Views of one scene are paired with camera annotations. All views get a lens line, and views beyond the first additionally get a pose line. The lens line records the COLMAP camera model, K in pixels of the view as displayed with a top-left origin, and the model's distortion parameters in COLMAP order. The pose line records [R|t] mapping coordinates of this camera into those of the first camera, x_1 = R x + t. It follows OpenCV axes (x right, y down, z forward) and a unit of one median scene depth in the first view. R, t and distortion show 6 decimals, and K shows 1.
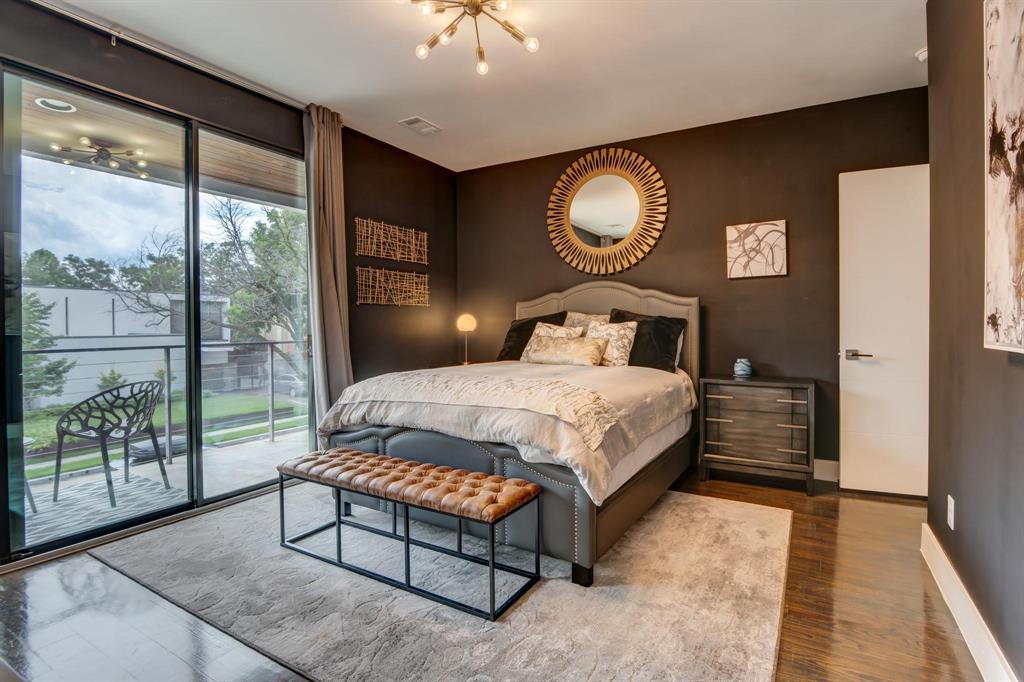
lens RADIAL K [[512.8, 0, 510.7], [0, 512.8, 336.4], [0, 0, 1]] dist [-0.003947, 0.000622]
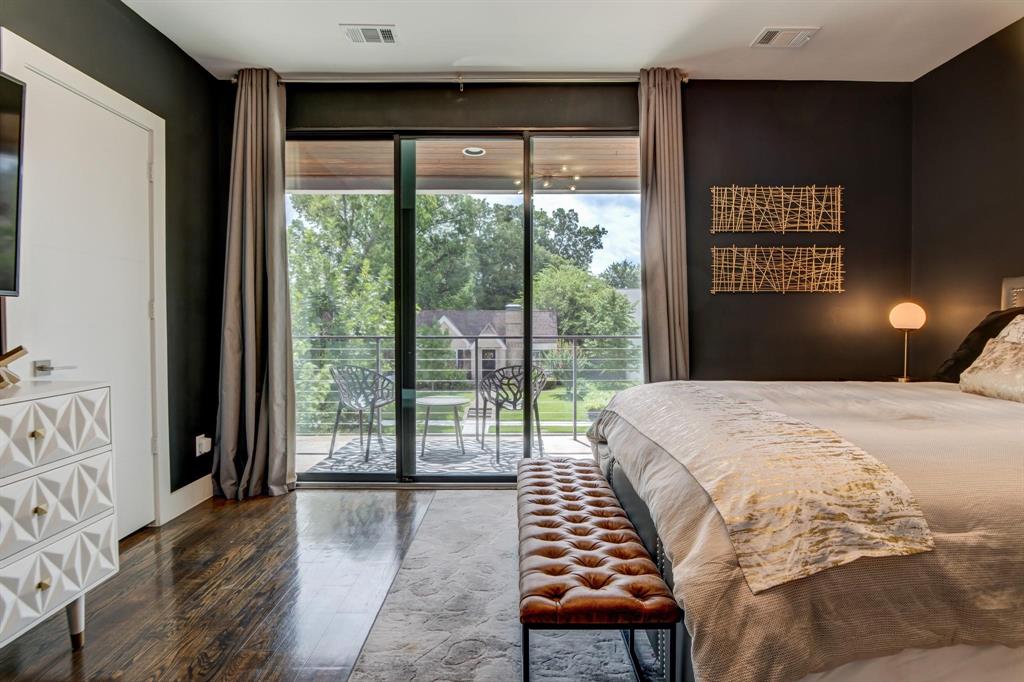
lens RADIAL K [[512.8, 0, 512.7], [0, 512.8, 337.0], [0, 0, 1]] dist [-0.003947, 0.000622]
pose [[0.524190, 0.036796, -0.850806, 0.253073], [-0.020009, 0.999322, 0.030891, -0.012937], [0.851366, 0.000831, 0.524571, 0.323815]]
